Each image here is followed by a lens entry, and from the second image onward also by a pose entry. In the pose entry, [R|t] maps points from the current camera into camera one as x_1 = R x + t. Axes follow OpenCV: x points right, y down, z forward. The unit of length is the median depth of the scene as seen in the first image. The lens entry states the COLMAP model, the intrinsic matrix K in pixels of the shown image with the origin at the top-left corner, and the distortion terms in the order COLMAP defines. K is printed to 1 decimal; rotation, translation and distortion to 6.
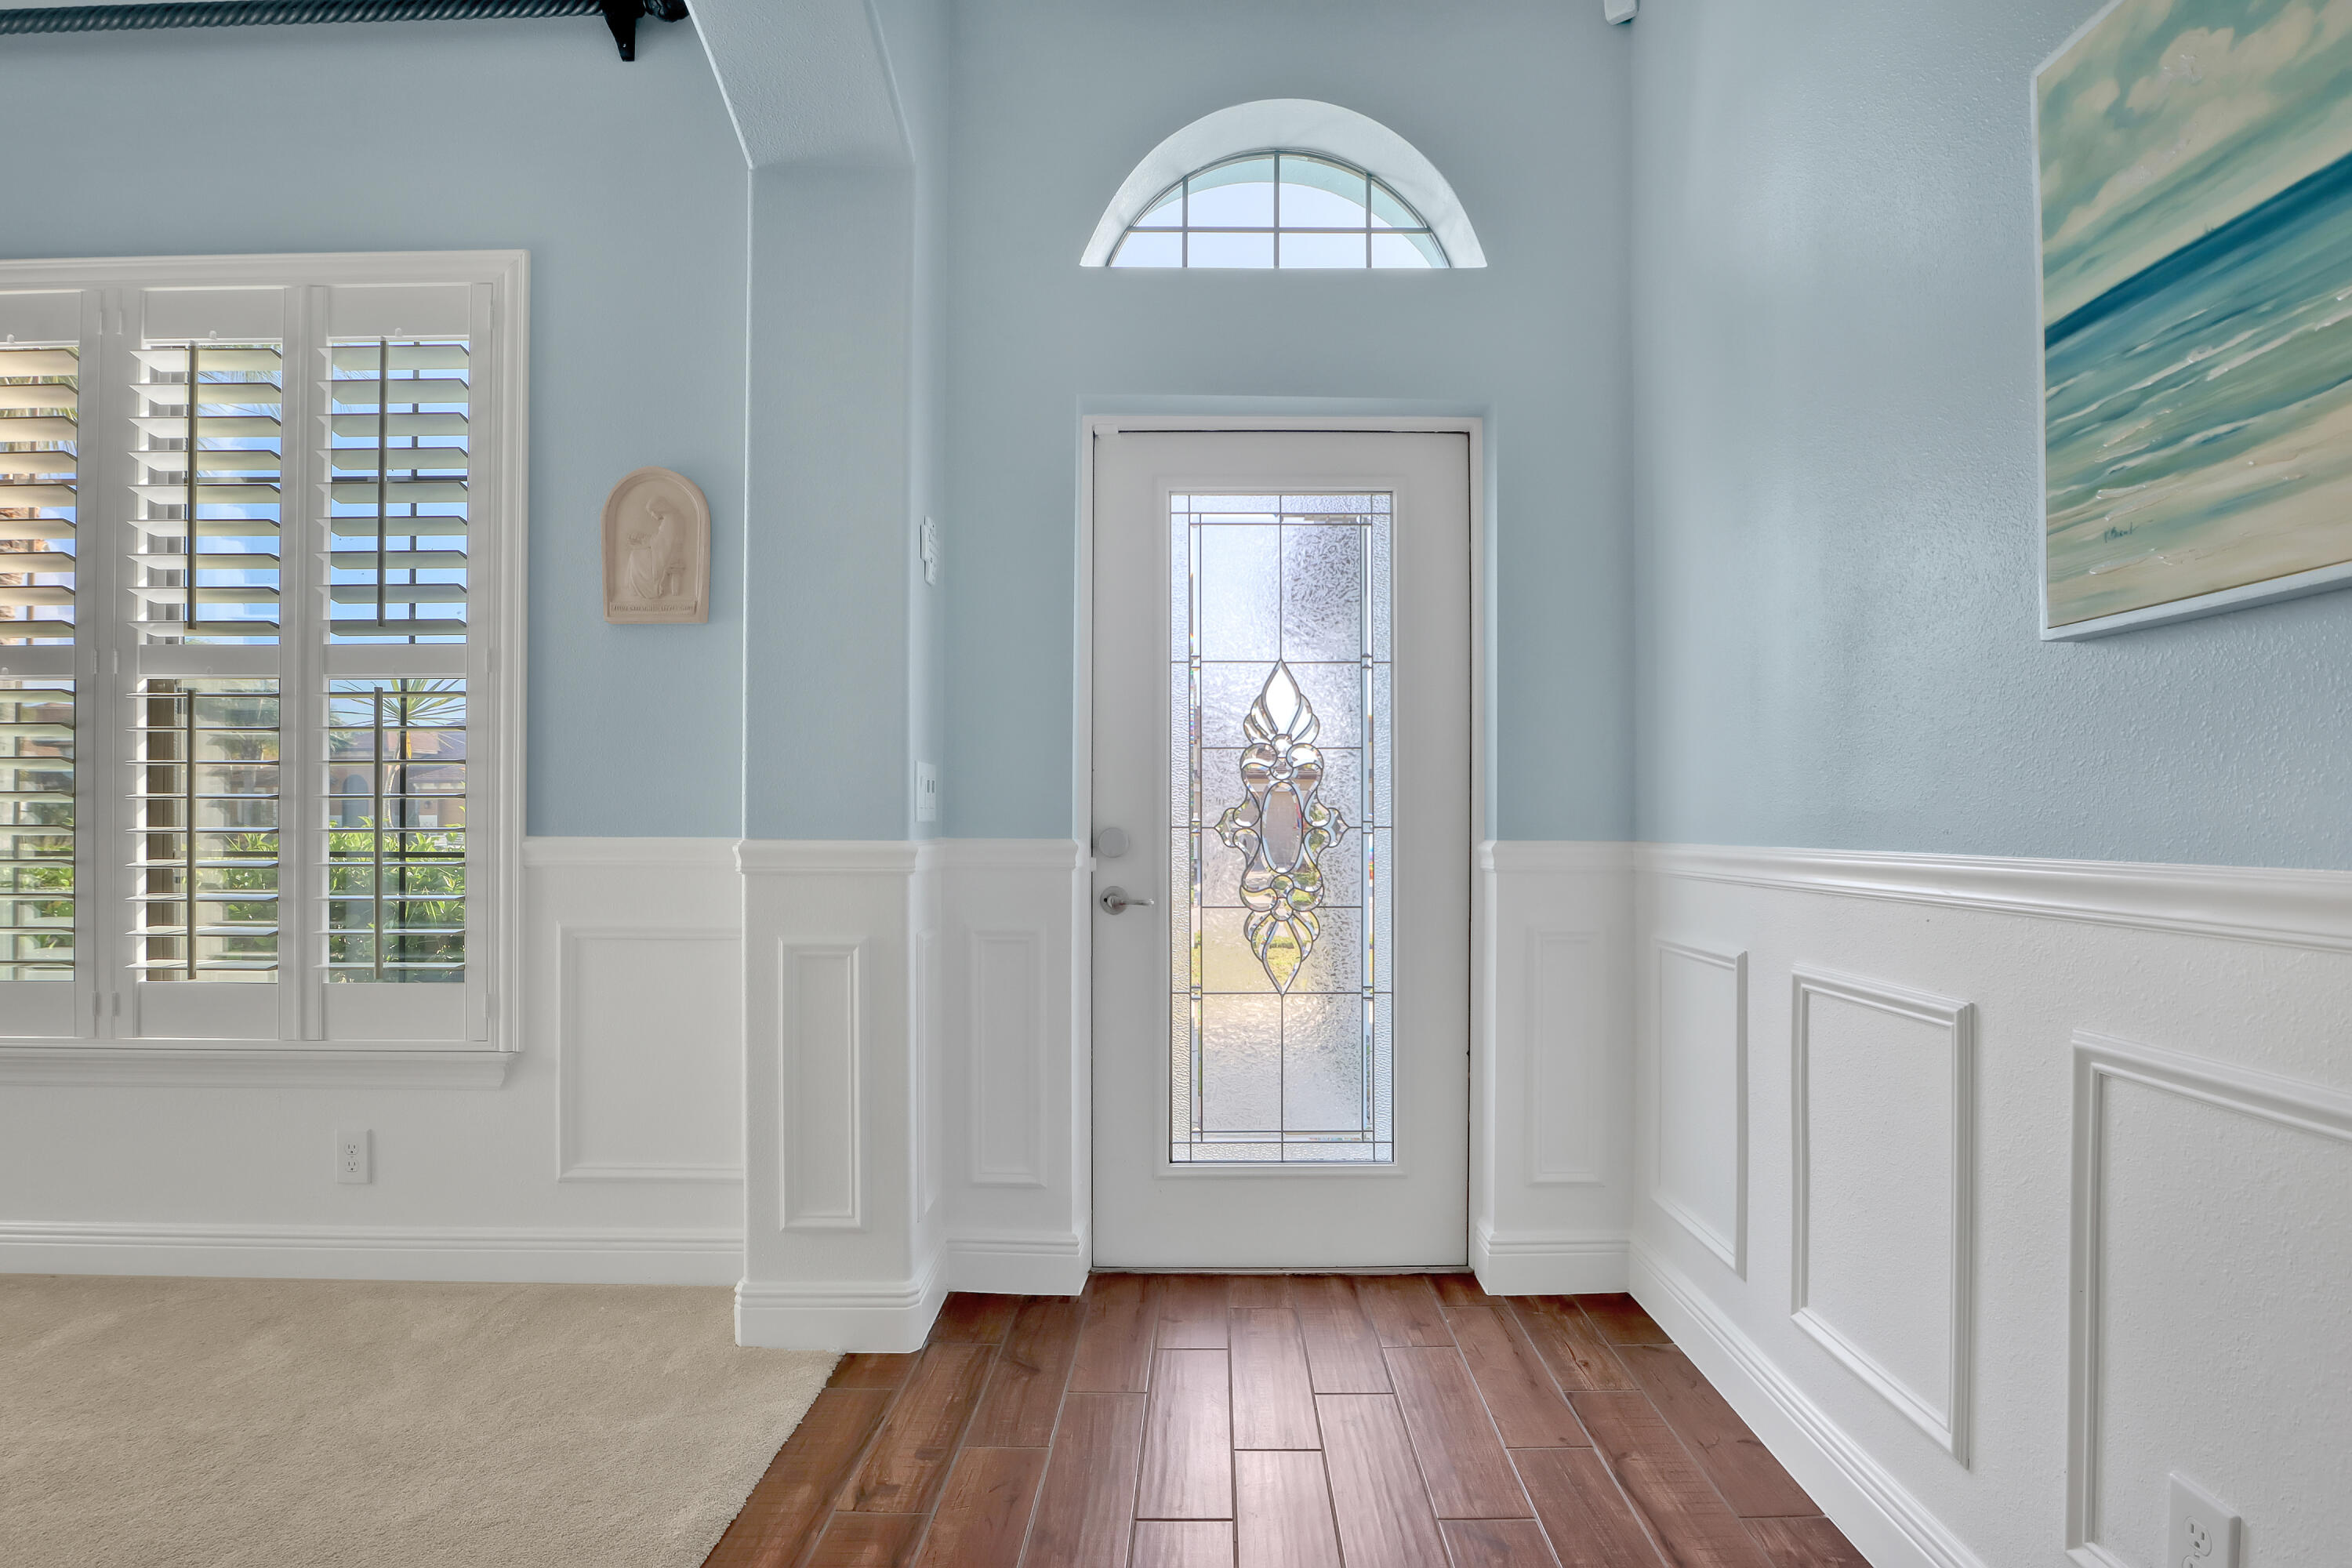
lens RADIAL K [[1296.6, 0, 1182.3], [0, 1296.6, 799.6], [0, 0, 1]] dist [-0.021313, 0.000026]
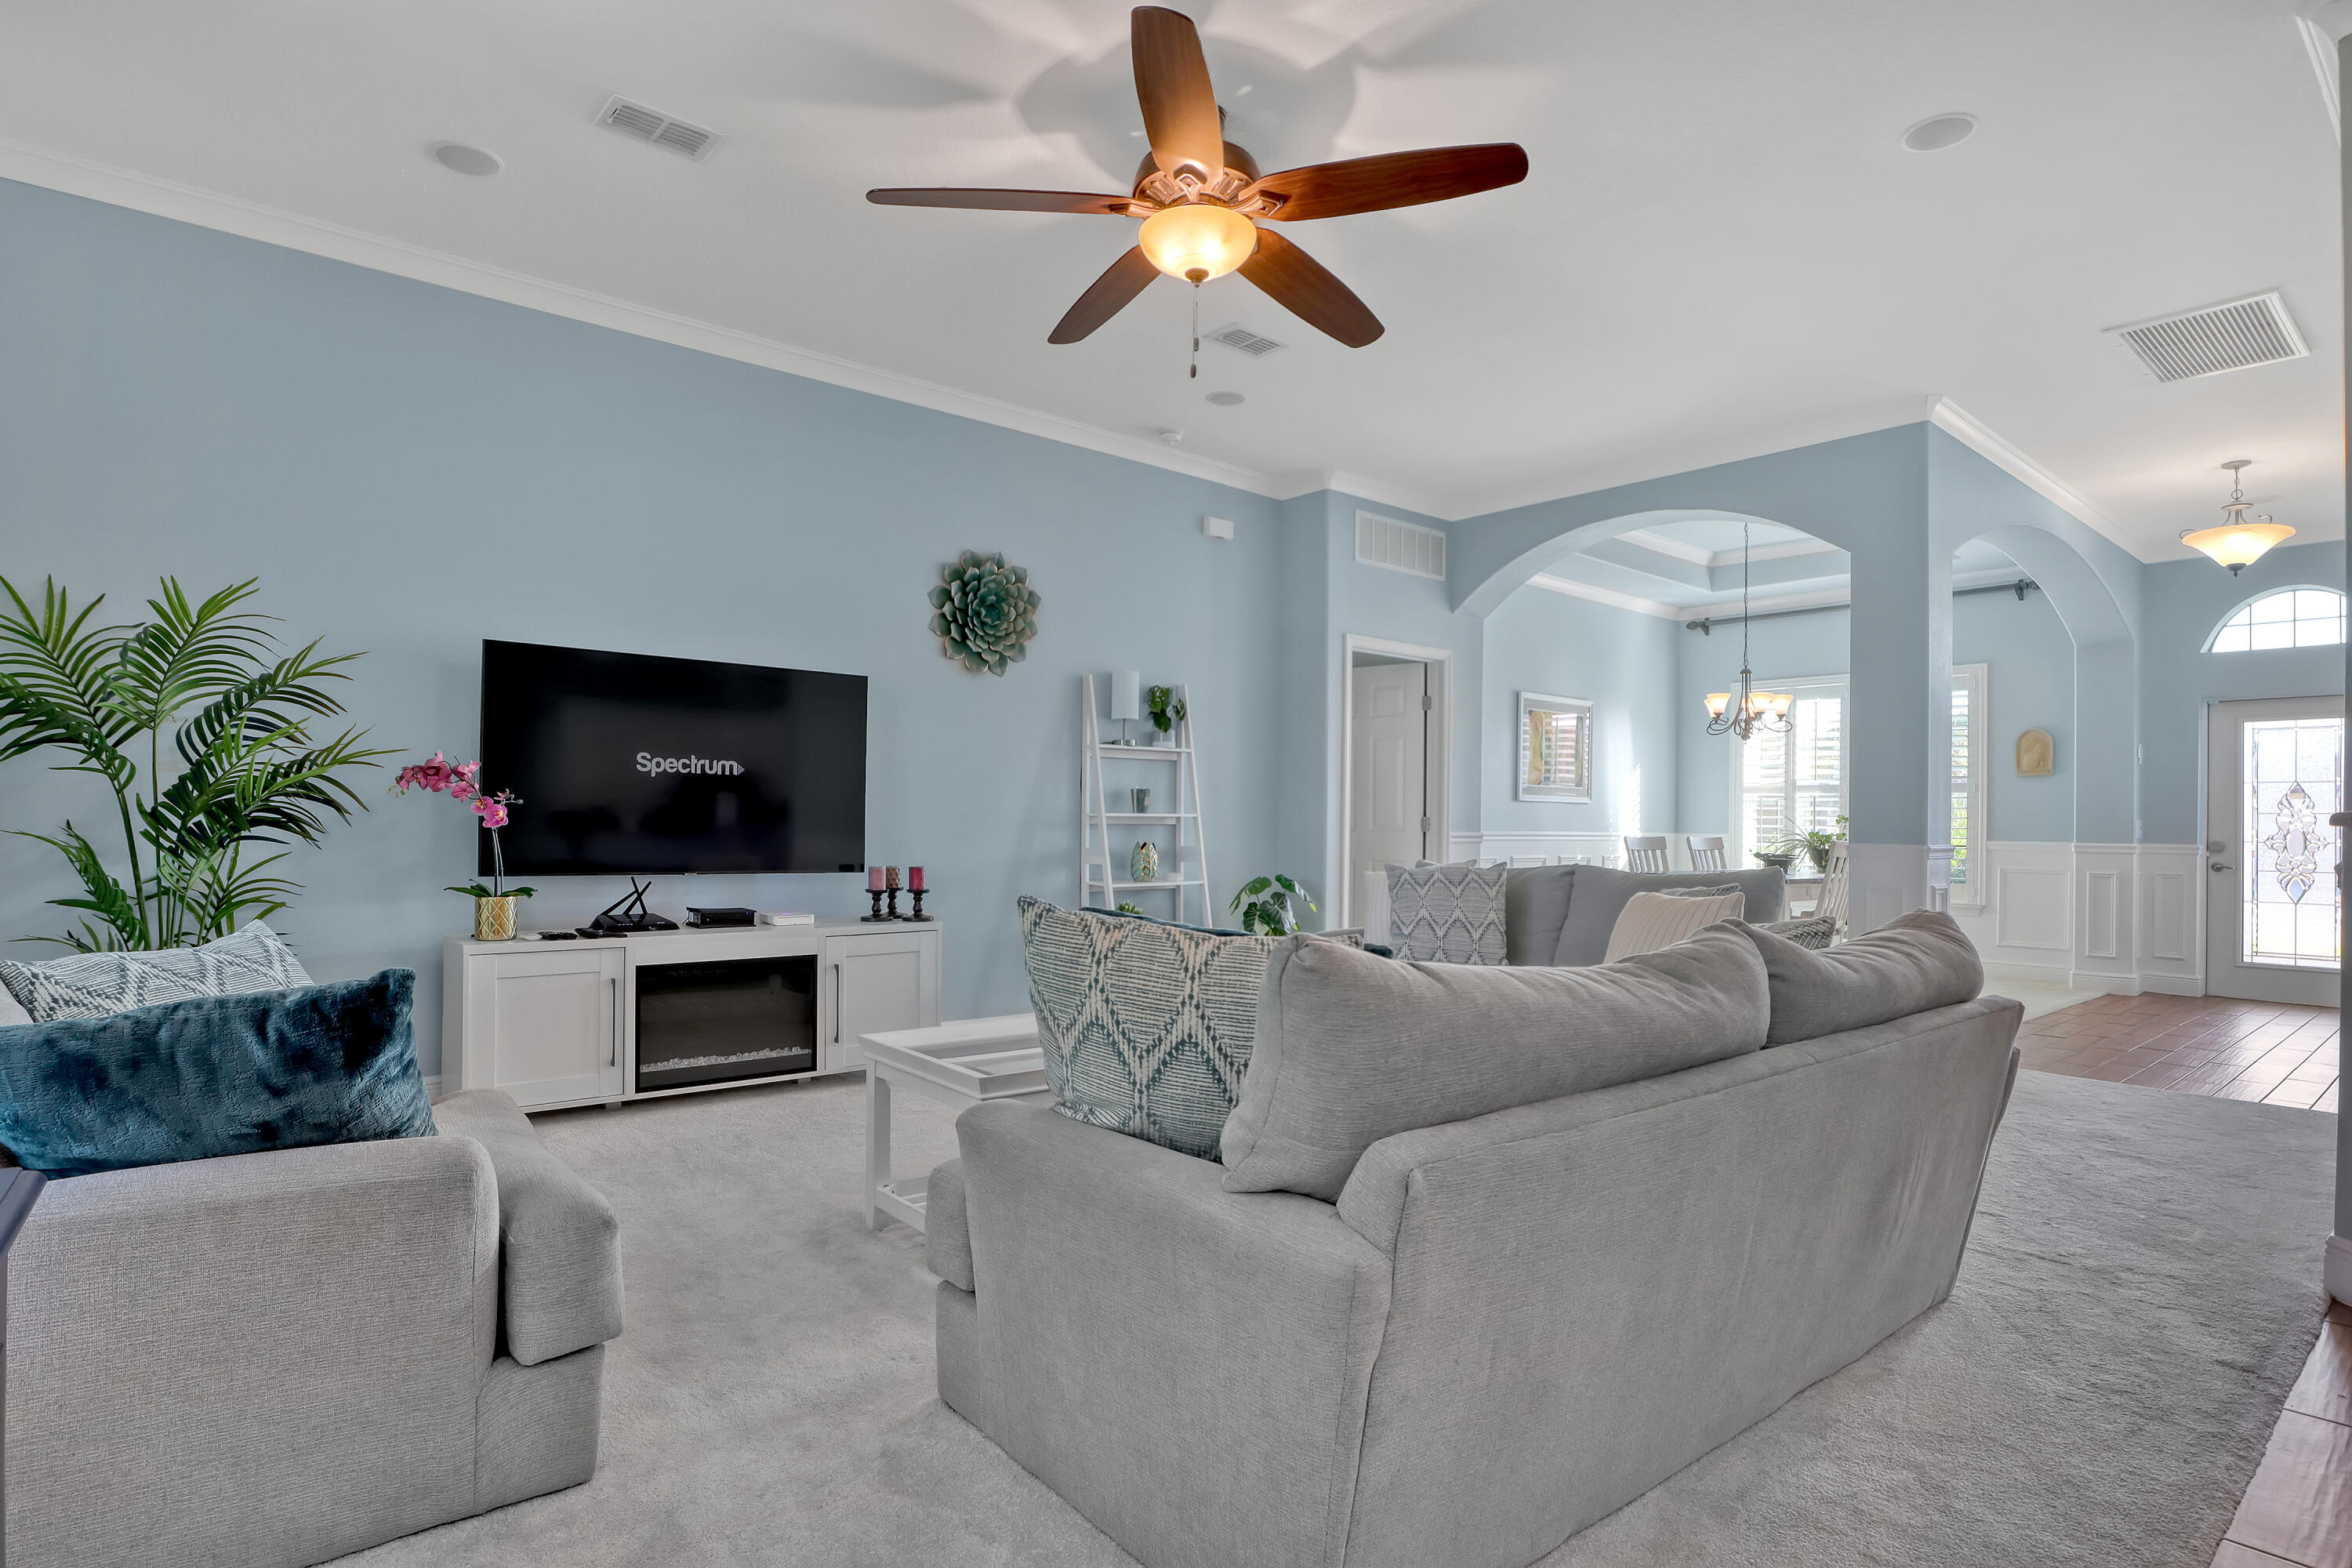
lens RADIAL K [[1187.3, 0, 1252.4], [0, 1187.3, 809.6], [0, 0, 1]] dist [-0.026080, 0.000863]
pose [[0.669613, -0.001808, -0.742708, 0.444332], [-0.007492, 0.999930, -0.009189, -0.009679], [0.742672, 0.011717, 0.669553, -2.358770]]
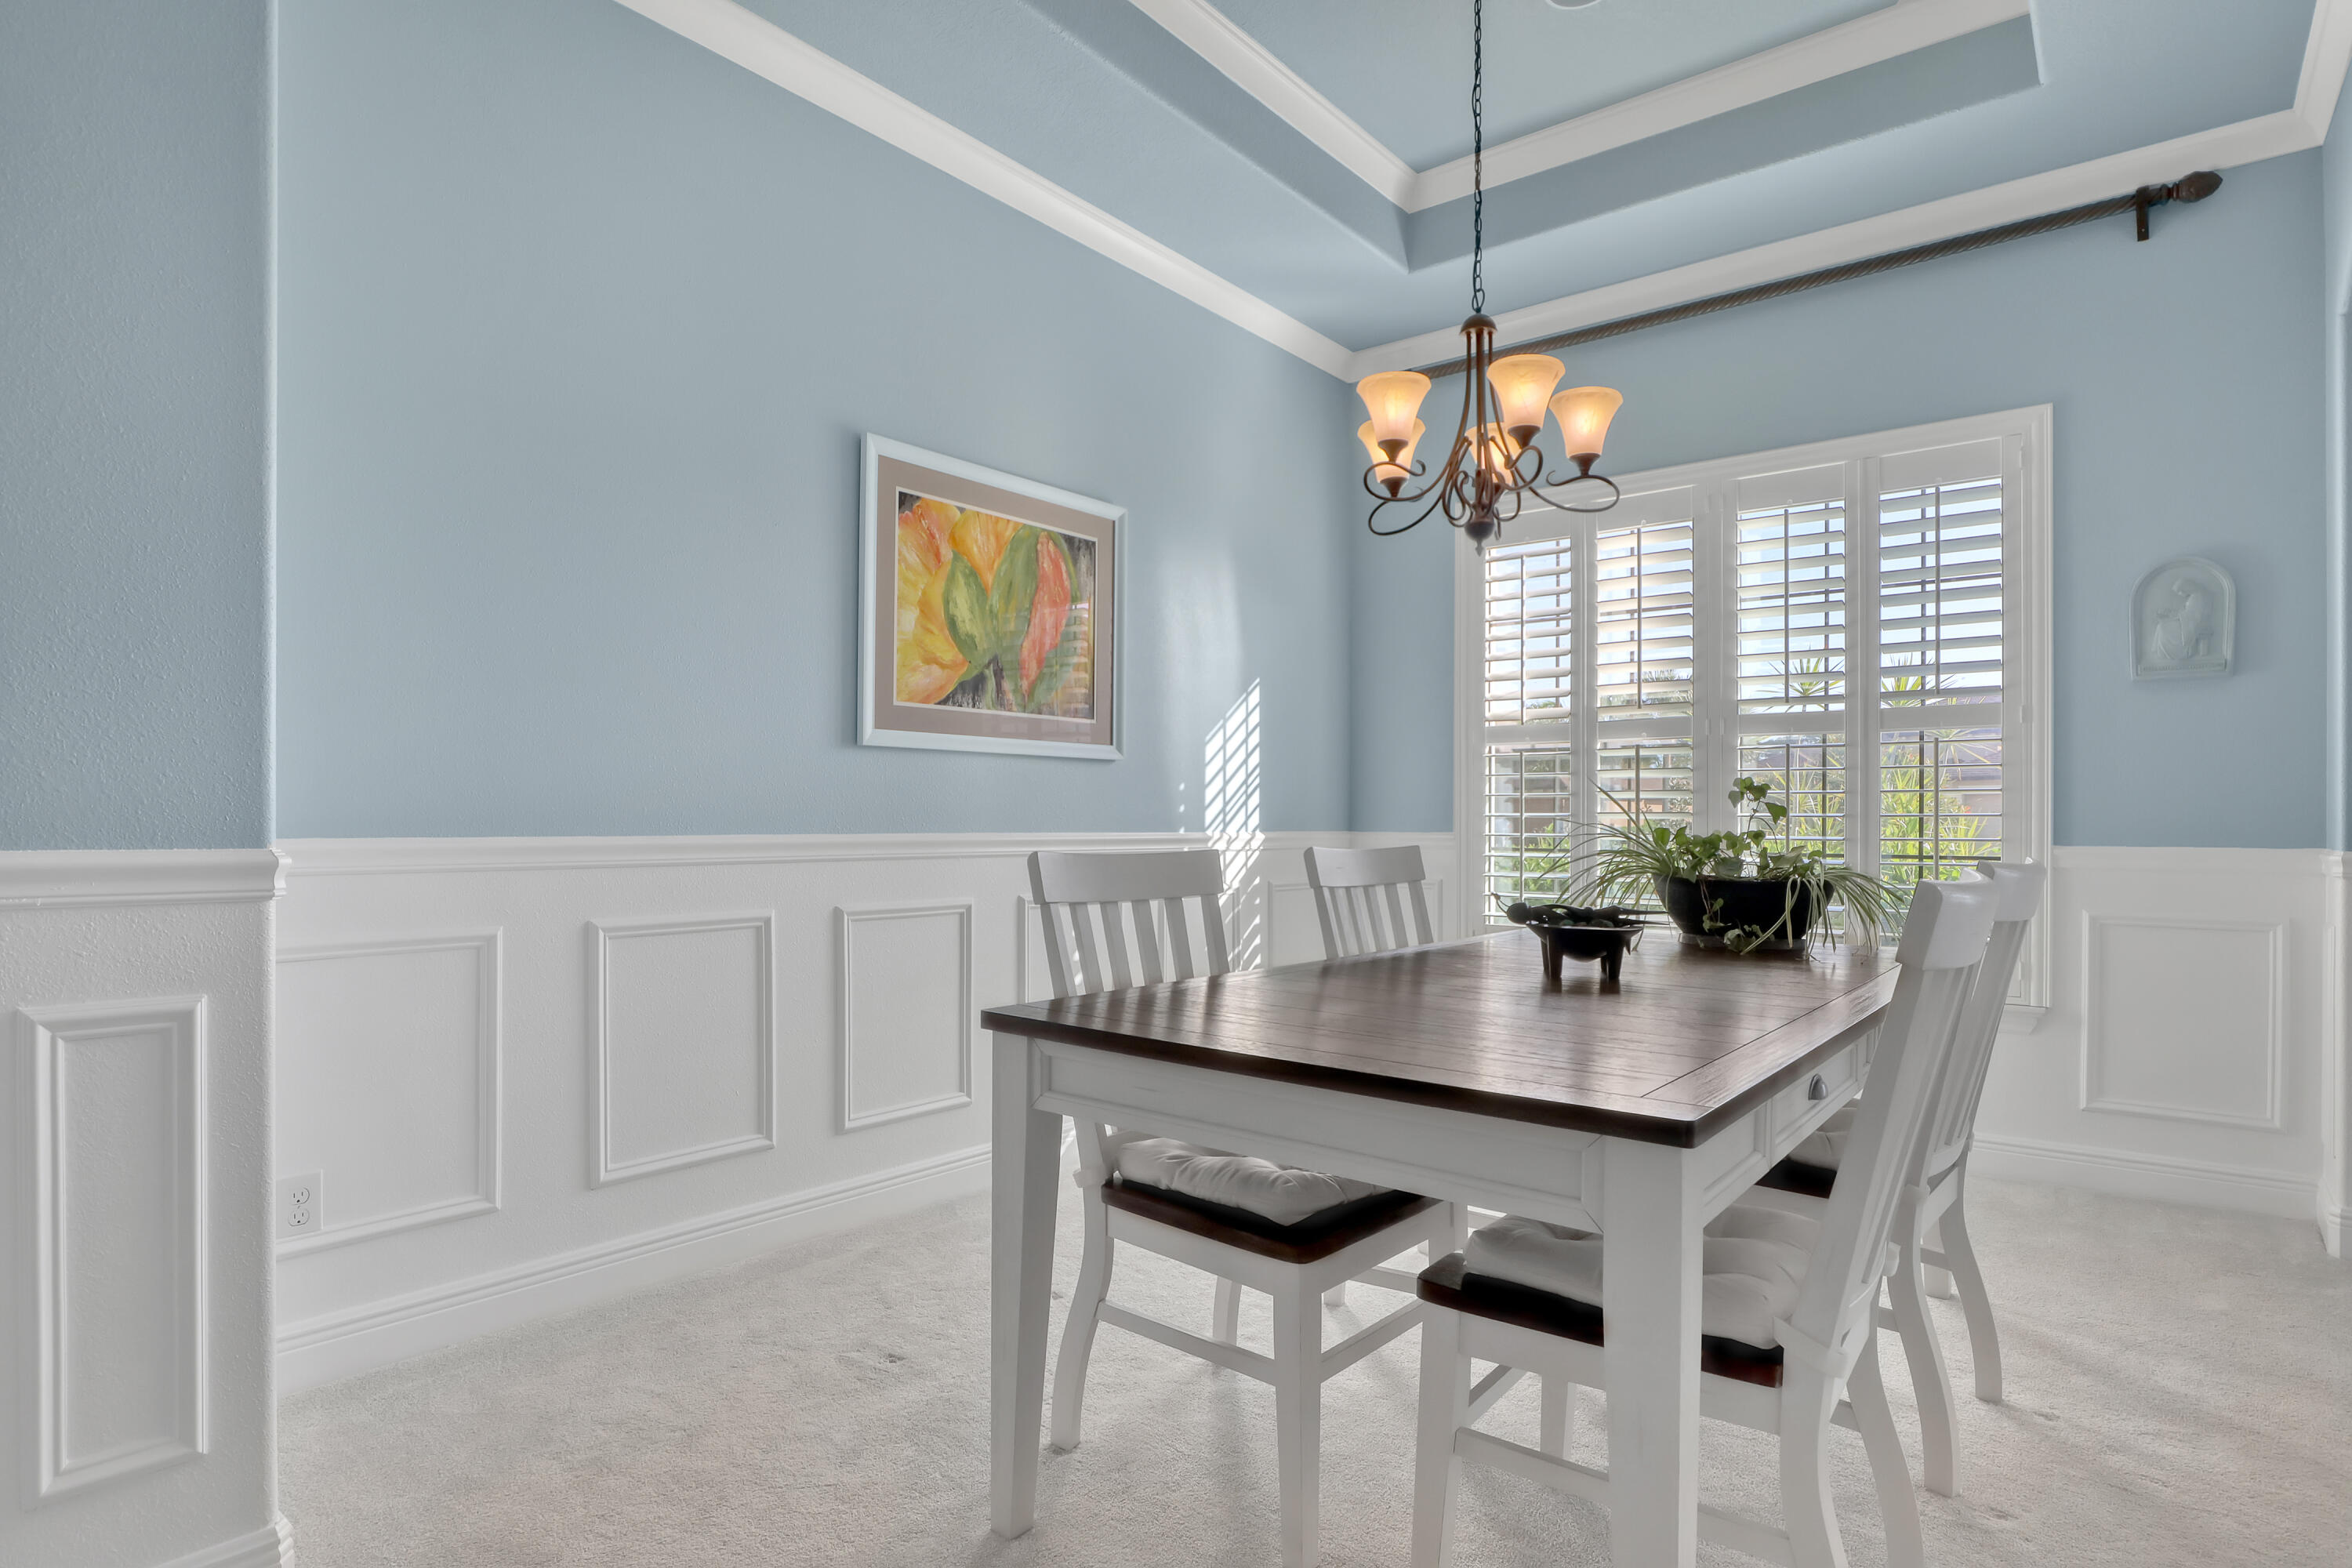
lens RADIAL K [[1240.1, 0, 1176.3], [0, 1240.1, 807.2], [0, 0, 1]] dist [-0.021025, 0.000161]
pose [[0.769737, -0.002536, -0.638356, -0.401105], [0.000154, 0.999993, -0.003788, -0.006179], [0.638361, 0.002817, 0.769732, -0.552777]]
